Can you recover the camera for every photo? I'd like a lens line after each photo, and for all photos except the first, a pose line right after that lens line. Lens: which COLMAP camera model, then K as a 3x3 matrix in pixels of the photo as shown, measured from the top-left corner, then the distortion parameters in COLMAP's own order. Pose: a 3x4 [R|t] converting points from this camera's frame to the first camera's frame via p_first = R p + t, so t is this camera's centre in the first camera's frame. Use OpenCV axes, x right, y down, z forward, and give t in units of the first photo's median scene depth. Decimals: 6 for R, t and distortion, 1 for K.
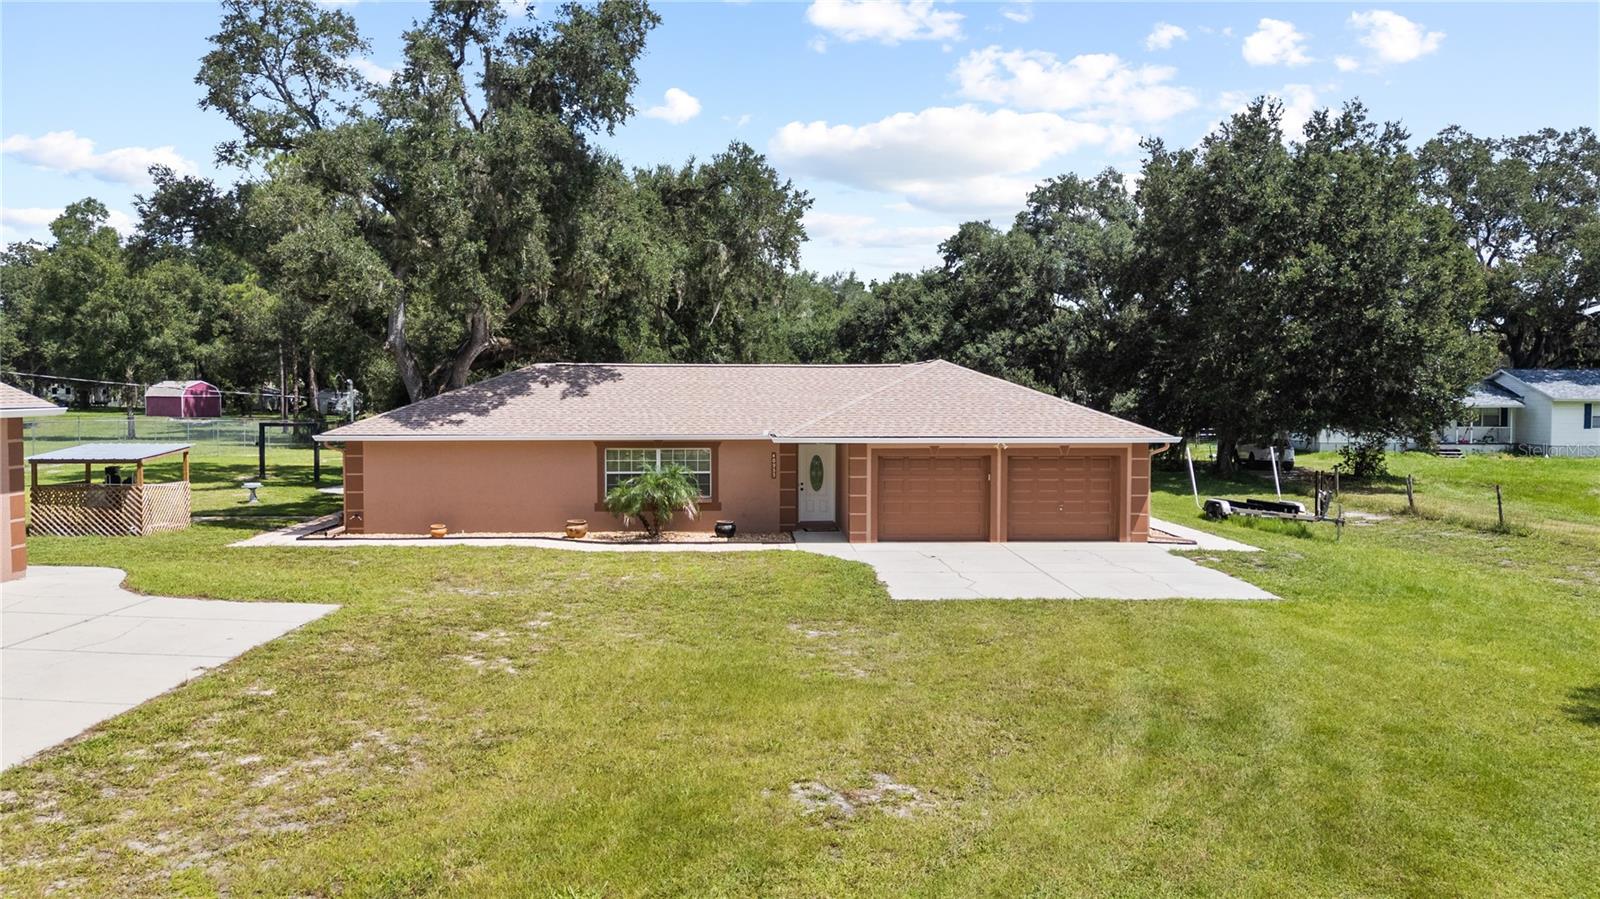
lens RADIAL K [[1163.3, 0, 785.9], [0, 1163.3, 448.8], [0, 0, 1]] dist [0.064053, -0.045818]
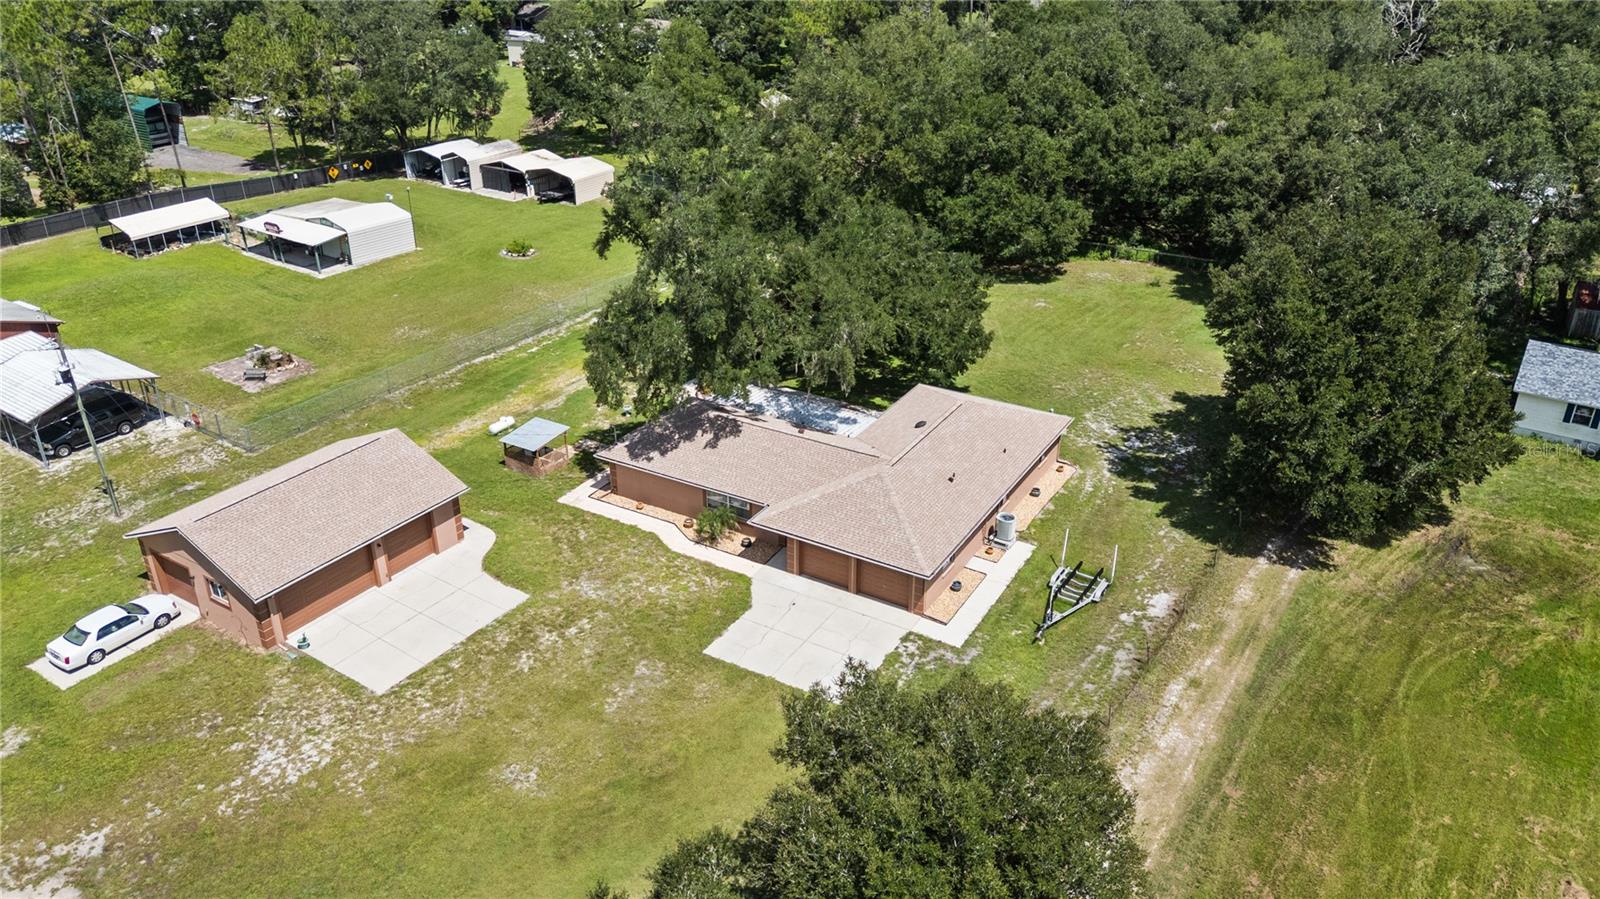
lens RADIAL K [[1163.3, 0, 797.7], [0, 1163.3, 447.1], [0, 0, 1]] dist [0.064053, -0.045818]
pose [[0.823918, 0.263980, -0.501471, 1.017027], [-0.021863, 0.899031, 0.437338, -0.991789], [0.566287, -0.349367, 0.746500, -0.435119]]
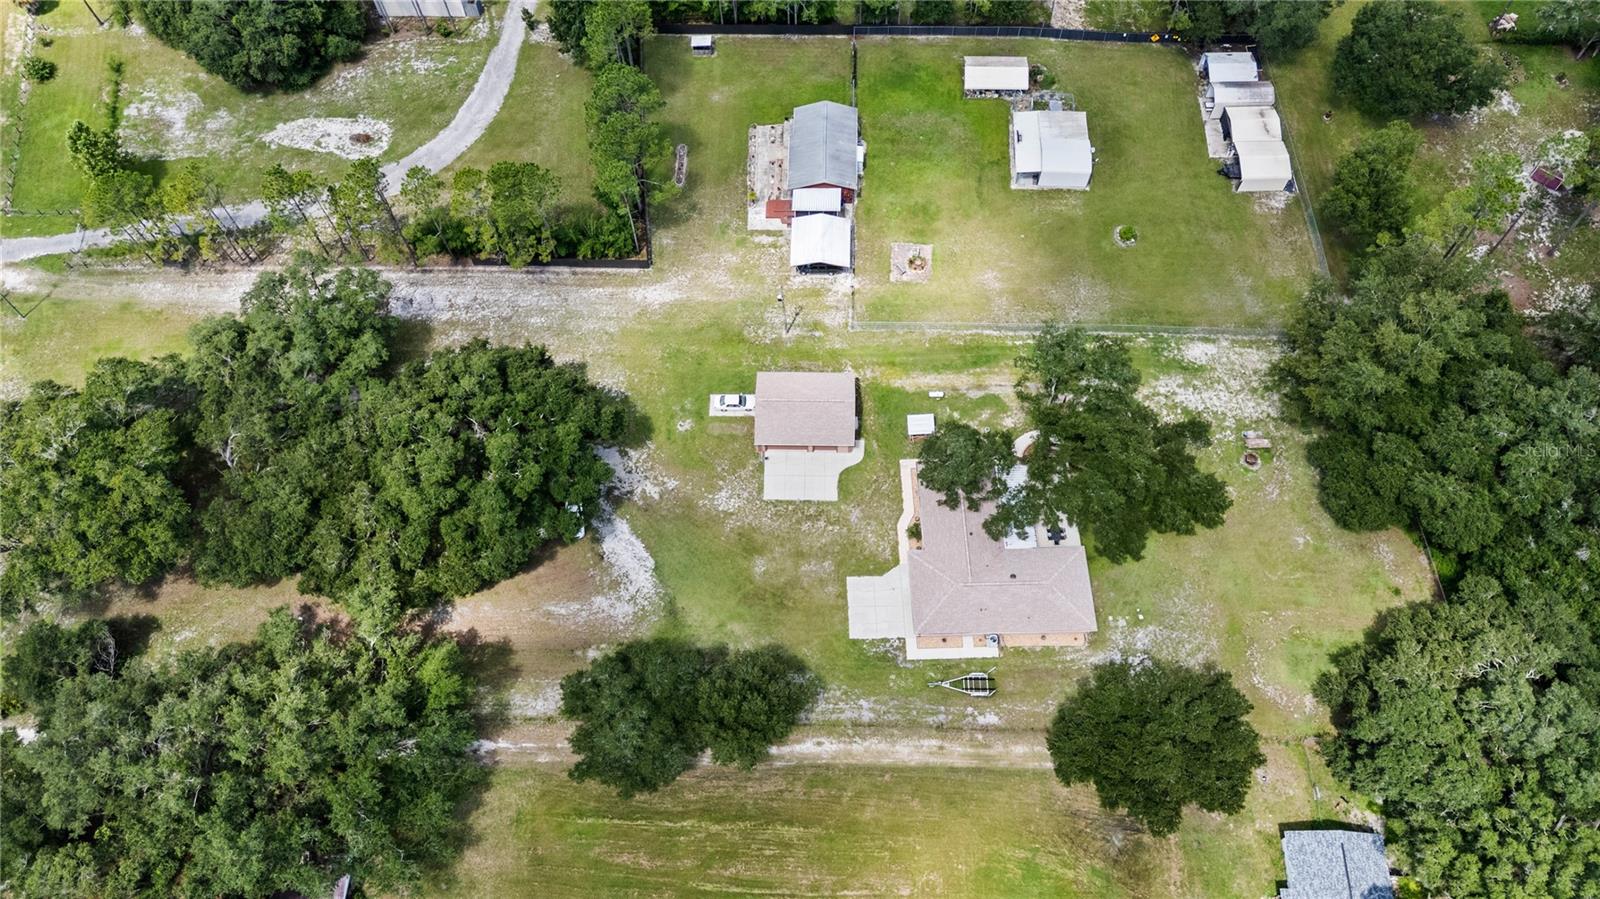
lens RADIAL K [[1163.3, 0, 798.2], [0, 1163.3, 456.4], [0, 0, 1]] dist [0.064053, -0.045818]
pose [[-0.044368, 0.896289, -0.441246, 1.669570], [-0.008023, 0.441347, 0.897301, -4.199206], [0.998983, 0.043351, -0.012391, 0.553883]]
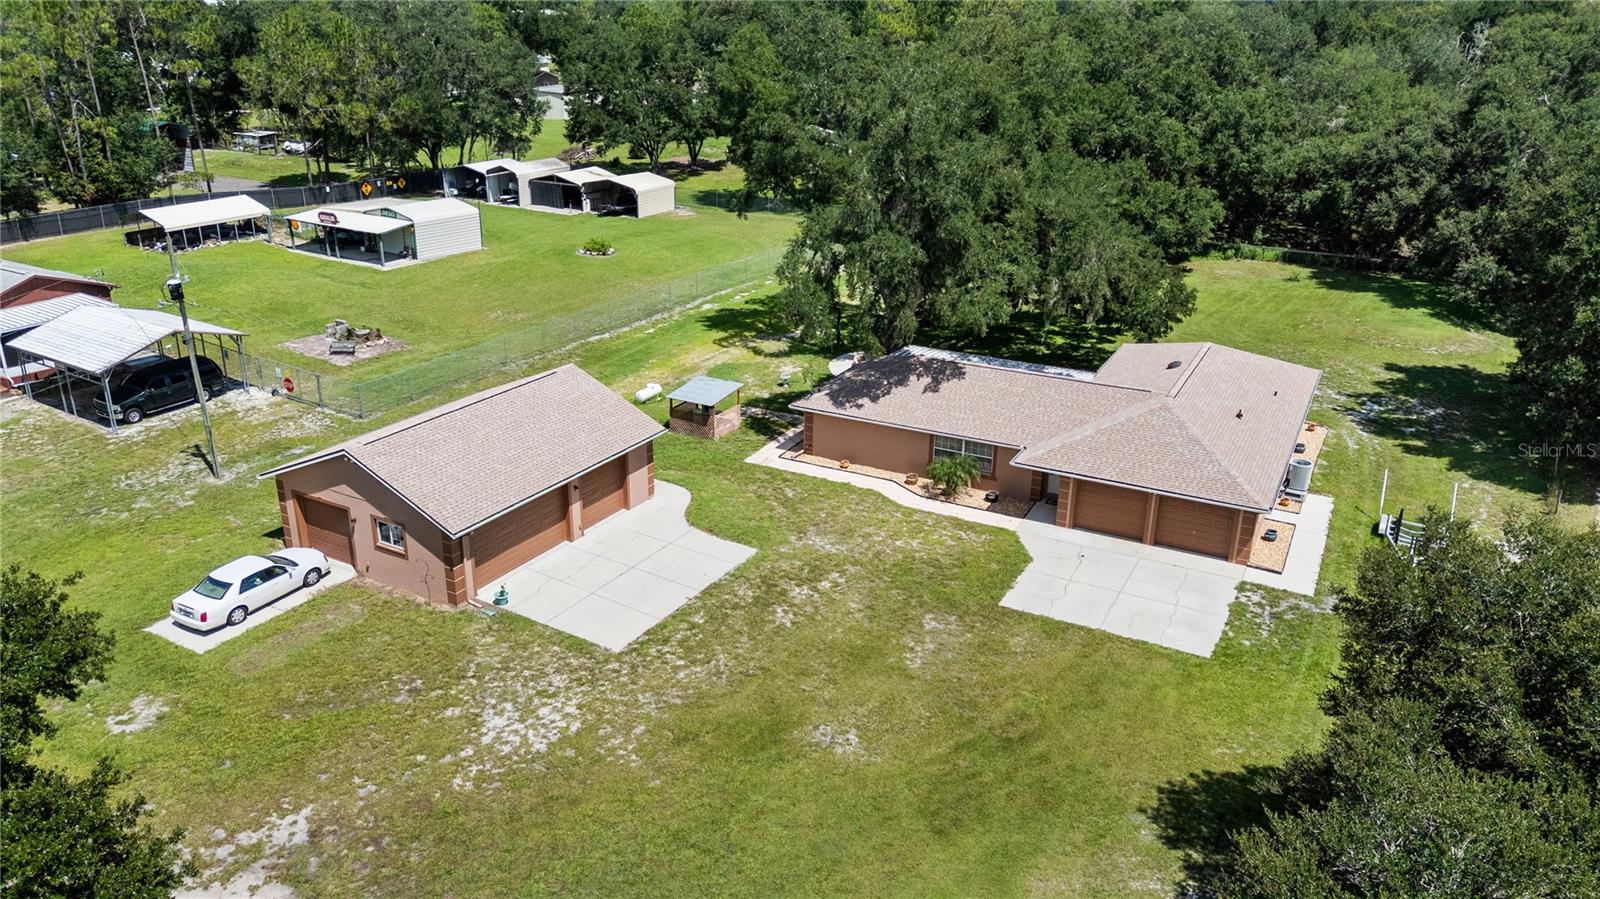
lens RADIAL K [[1163.3, 0, 798.9], [0, 1163.3, 454.9], [0, 0, 1]] dist [0.064053, -0.045818]
pose [[0.853945, 0.210040, -0.476090, 0.514028], [-0.032087, 0.934431, 0.354696, -0.592772], [0.519374, -0.287614, 0.804692, -0.518848]]
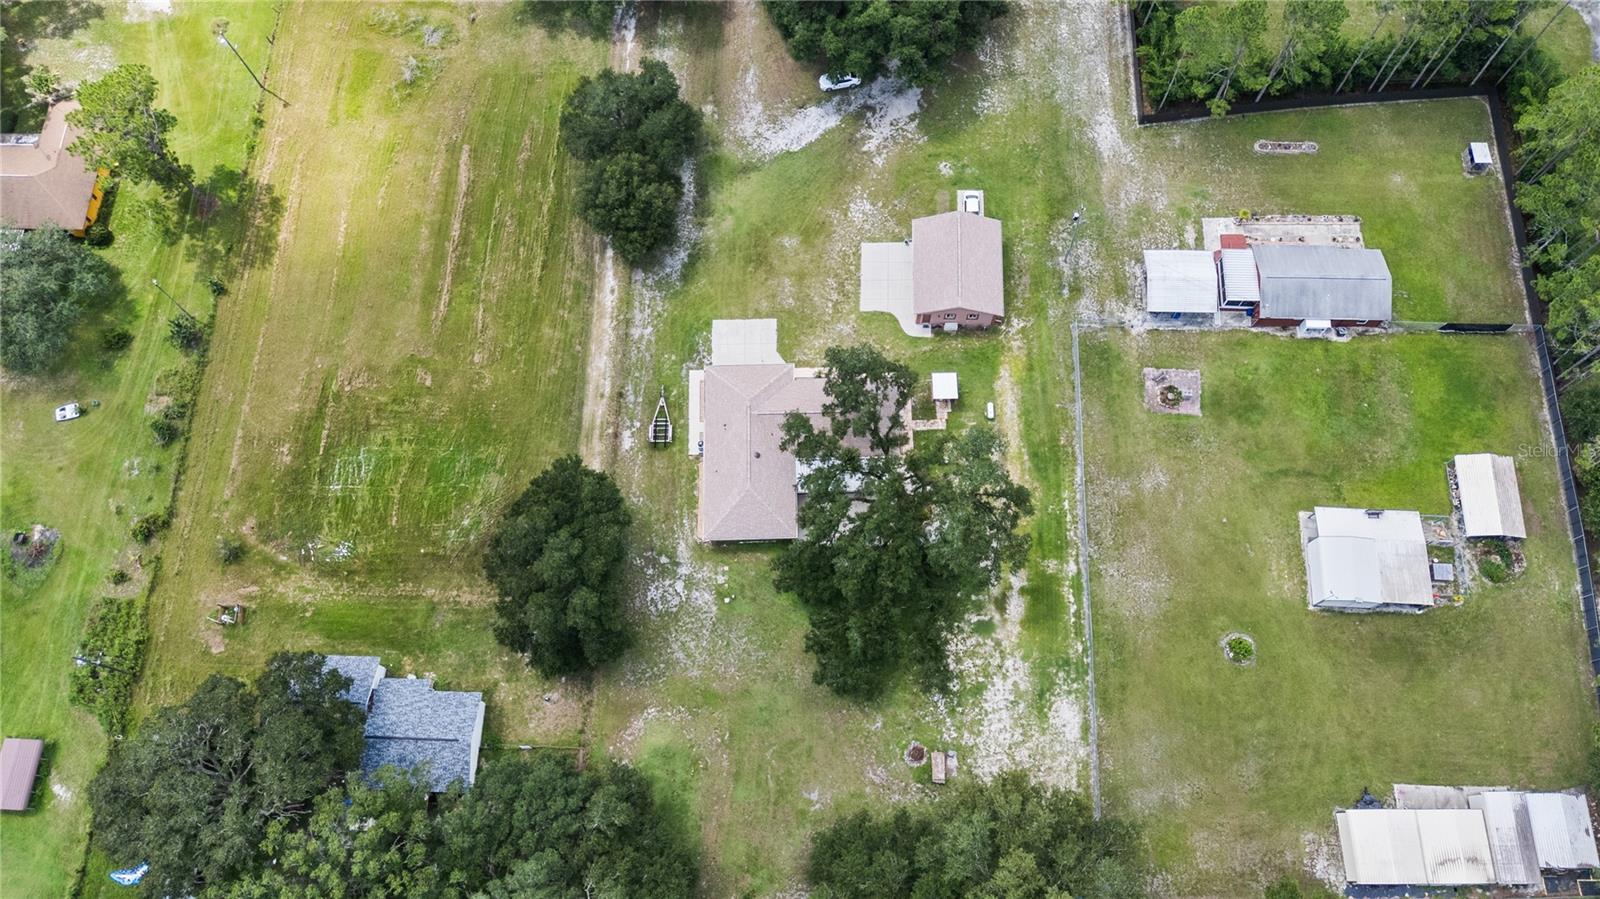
lens RADIAL K [[1163.3, 0, 800.3], [0, 1163.3, 442.8], [0, 0, 1]] dist [0.064053, -0.045818]
pose [[-0.998463, -0.040828, 0.037483, -0.198960], [0.022523, 0.319022, 0.947480, -4.043856], [-0.050642, 0.946867, -0.317612, 2.595473]]
